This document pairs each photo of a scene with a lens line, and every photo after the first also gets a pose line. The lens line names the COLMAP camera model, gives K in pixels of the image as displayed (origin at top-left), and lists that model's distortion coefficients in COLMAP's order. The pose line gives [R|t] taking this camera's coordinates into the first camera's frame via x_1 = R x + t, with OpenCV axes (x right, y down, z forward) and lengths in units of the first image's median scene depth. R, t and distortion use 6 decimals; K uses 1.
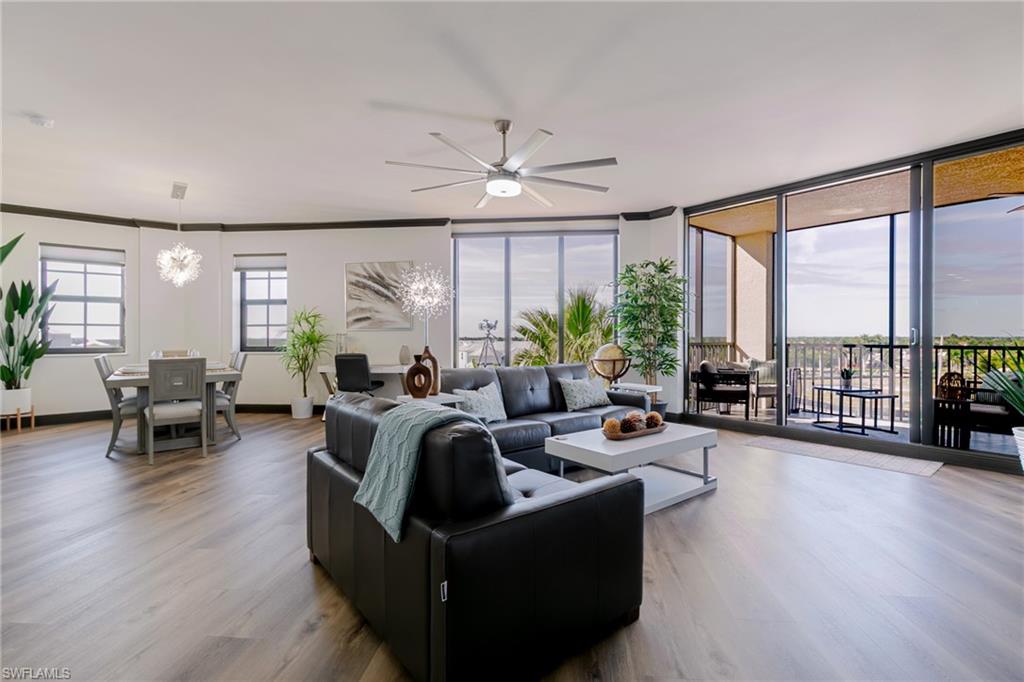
lens RADIAL K [[468.1, 0, 514.8], [0, 468.1, 337.9], [0, 0, 1]] dist [0.003675, -0.001084]
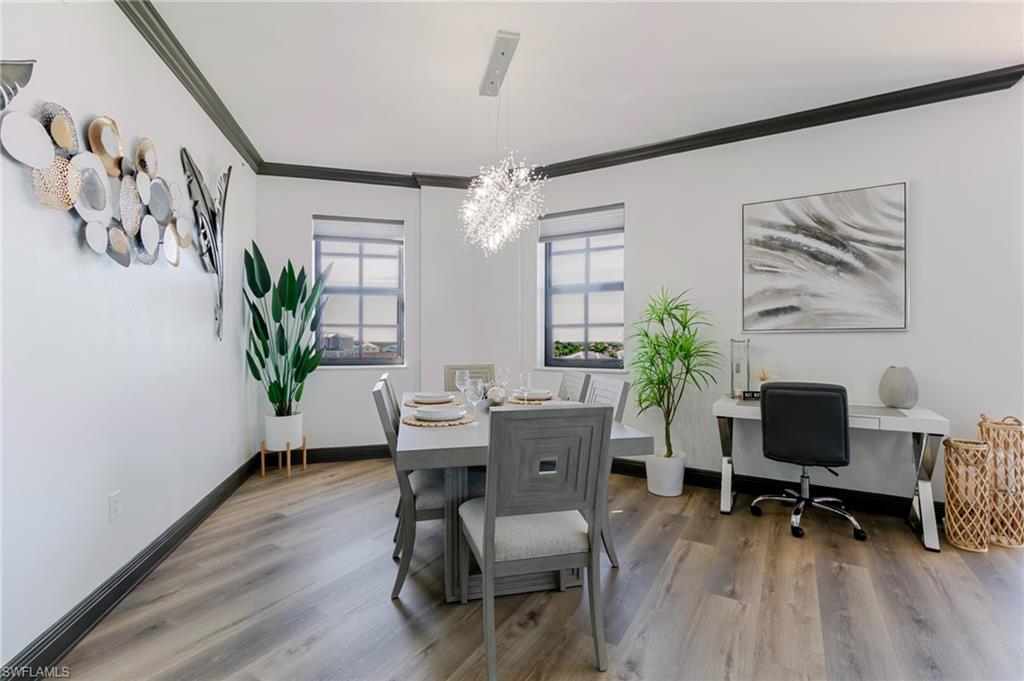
lens RADIAL K [[468.1, 0, 507.4], [0, 468.1, 340.5], [0, 0, 1]] dist [0.003675, -0.001084]
pose [[0.906610, 0.006555, -0.421918, -0.382395], [-0.006522, 0.999978, 0.001519, -0.006950], [0.421918, 0.001375, 0.906633, 0.416194]]
